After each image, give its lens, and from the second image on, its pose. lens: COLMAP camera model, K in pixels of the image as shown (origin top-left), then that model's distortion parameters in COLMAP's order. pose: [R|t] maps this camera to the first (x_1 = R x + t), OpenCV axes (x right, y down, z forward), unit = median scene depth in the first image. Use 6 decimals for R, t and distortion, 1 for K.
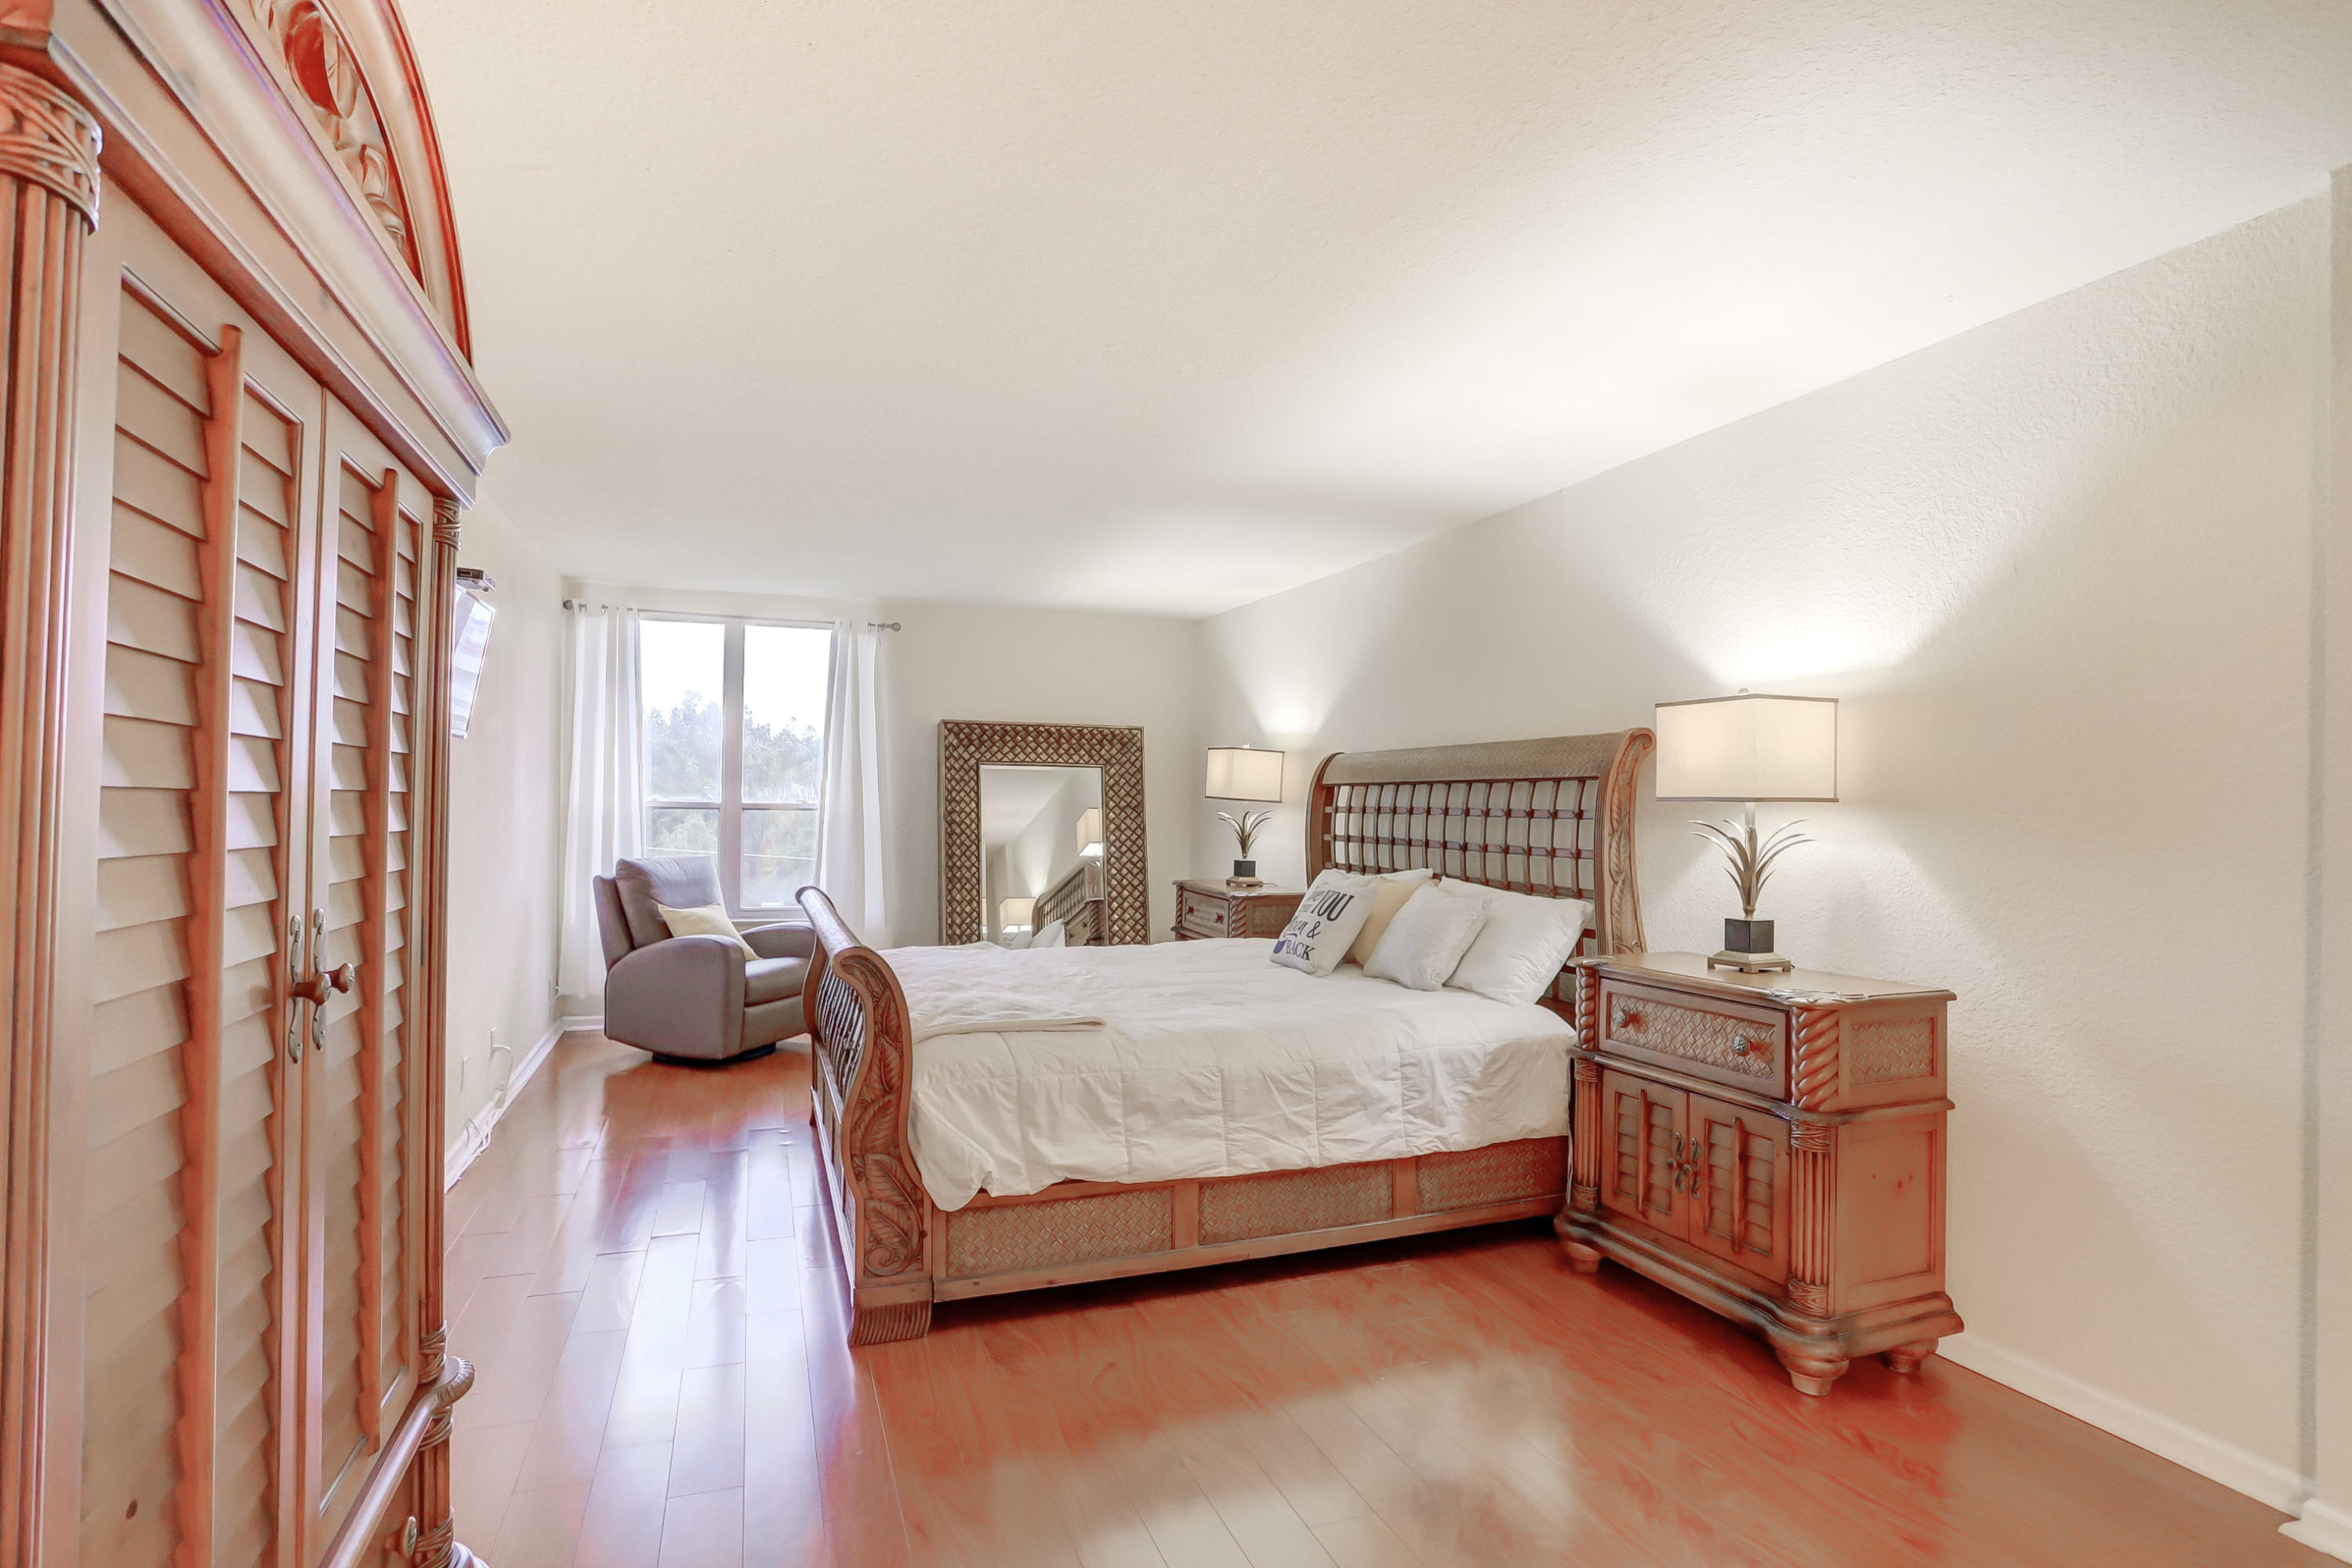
lens RADIAL K [[1138.4, 0, 1180.6], [0, 1138.4, 776.2], [0, 0, 1]] dist [-0.065621, 0.033984]
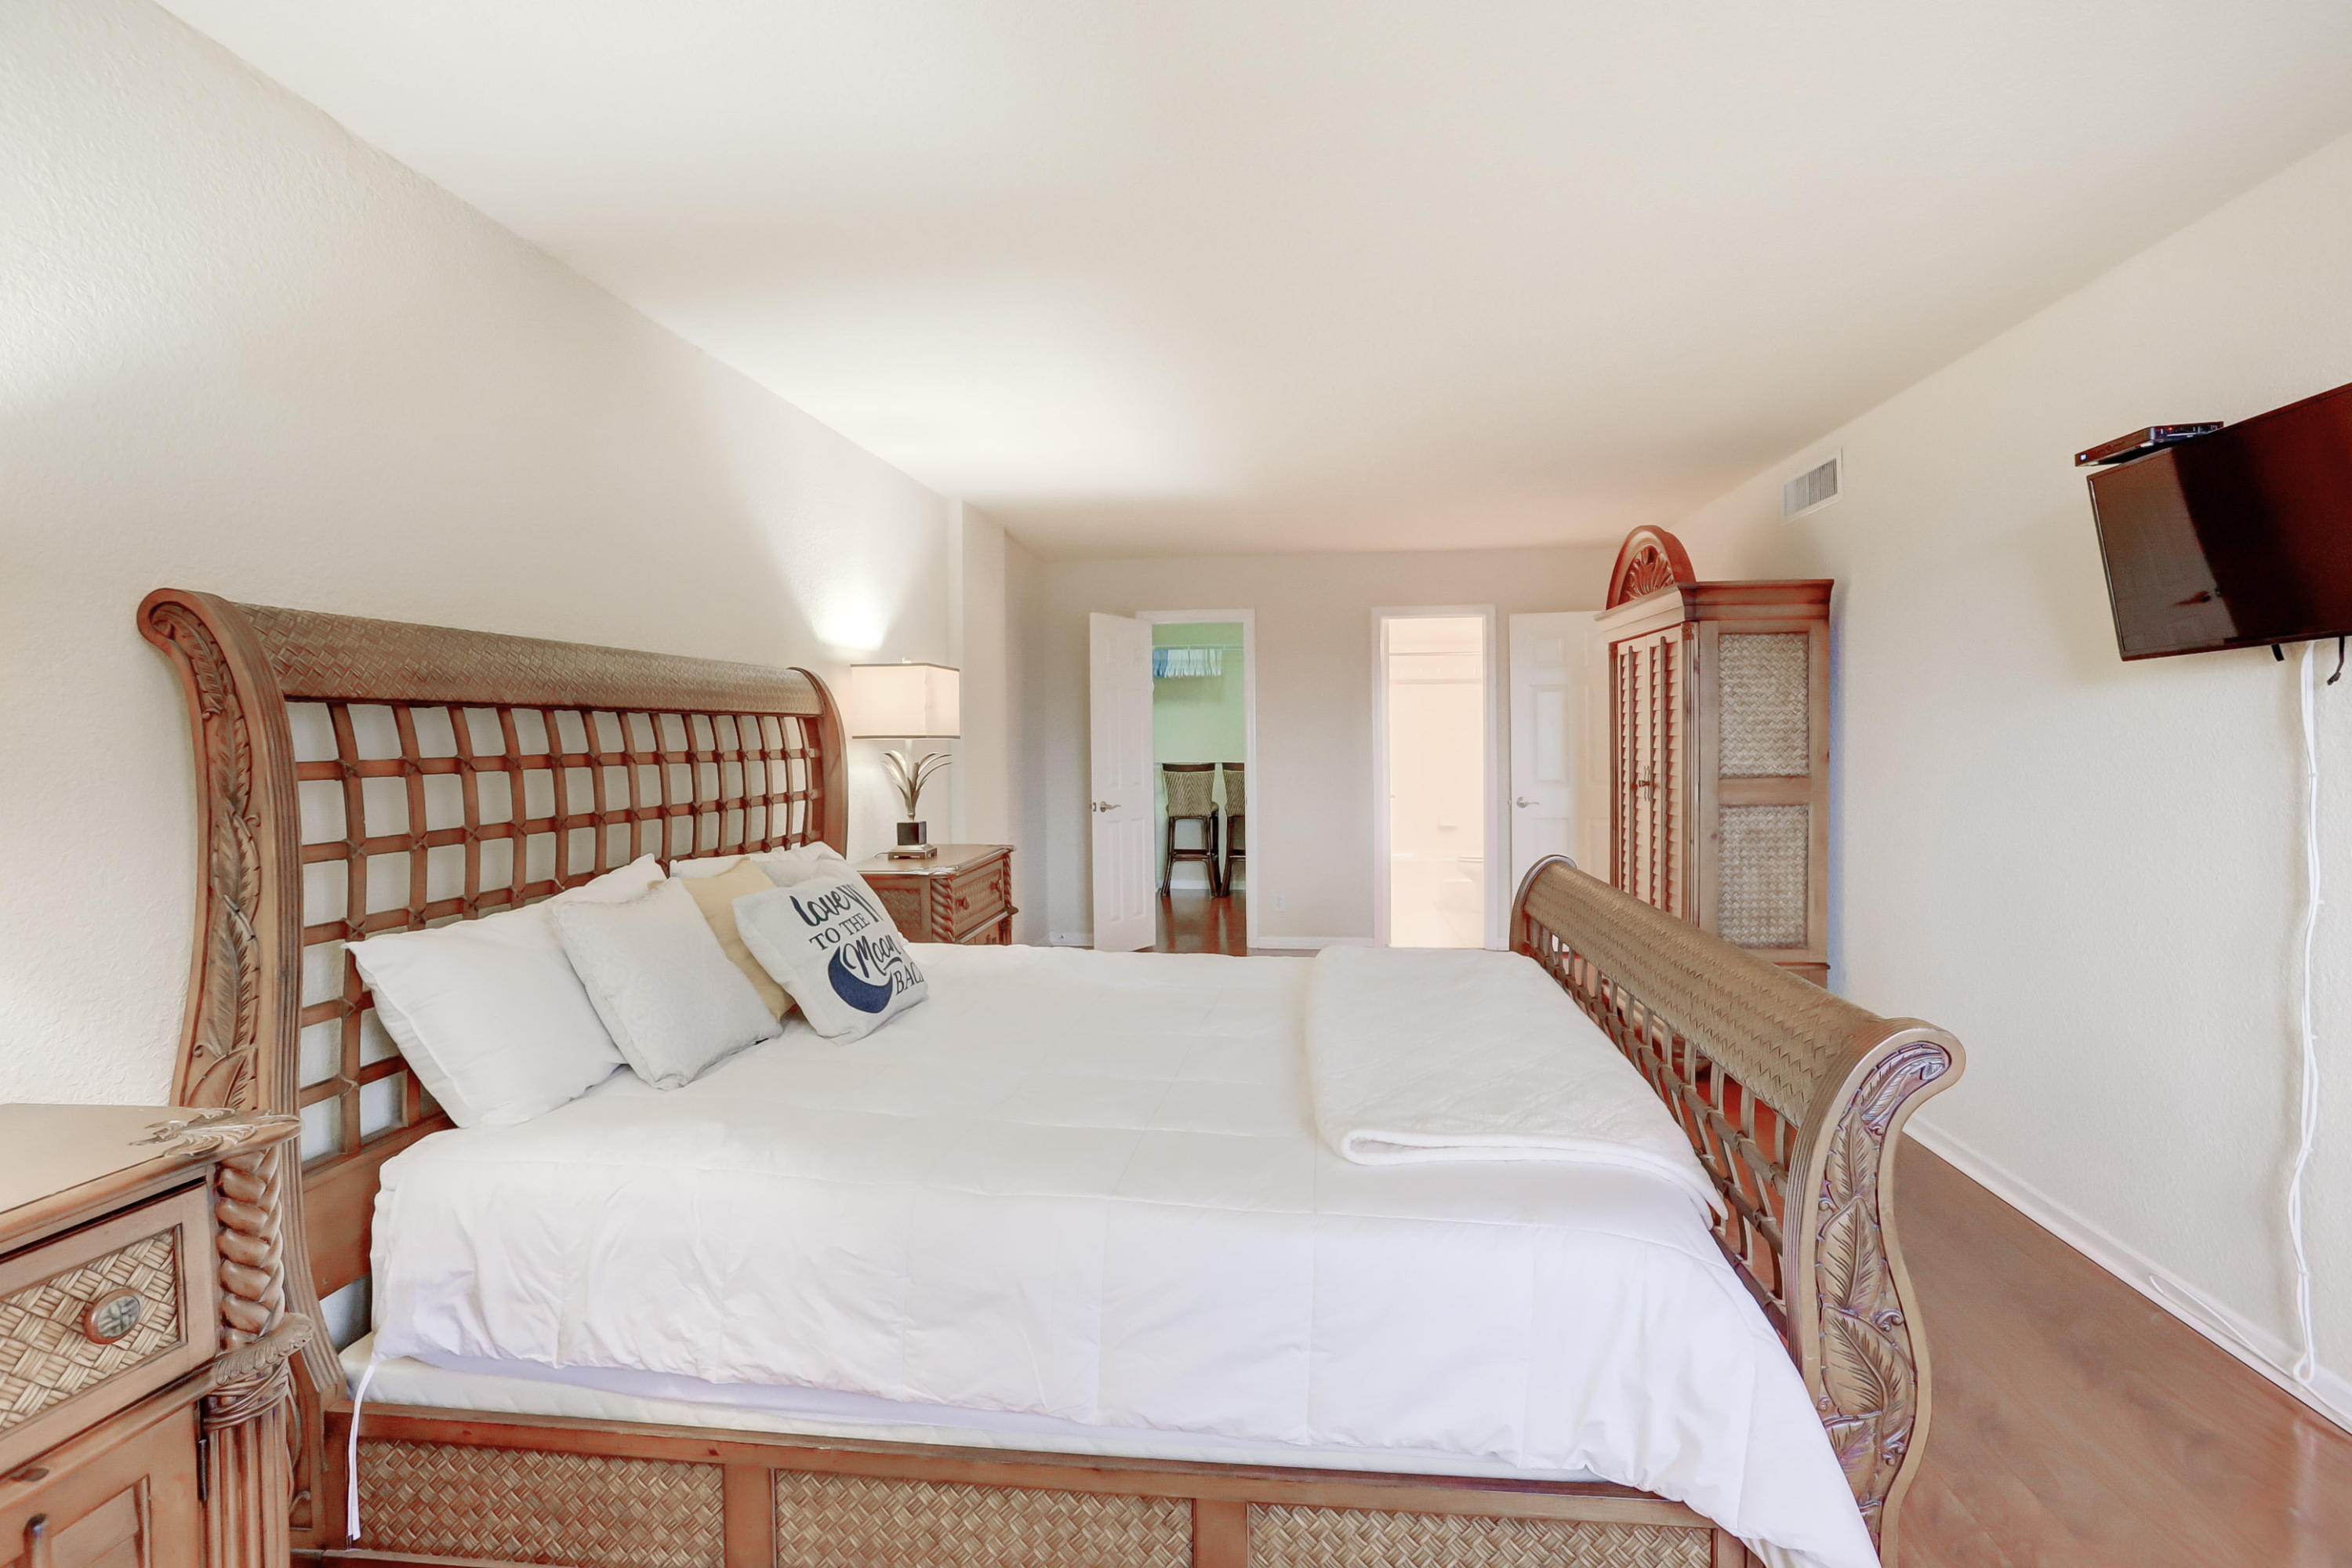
lens RADIAL K [[1138.4, 0, 1180.6], [0, 1138.4, 776.2], [0, 0, 1]] dist [-0.065621, 0.033984]
pose [[-0.884662, -0.016912, 0.465926, -0.314468], [-0.009838, 0.999797, 0.017610, 0.027793], [-0.466129, 0.010995, -0.884648, 1.417986]]
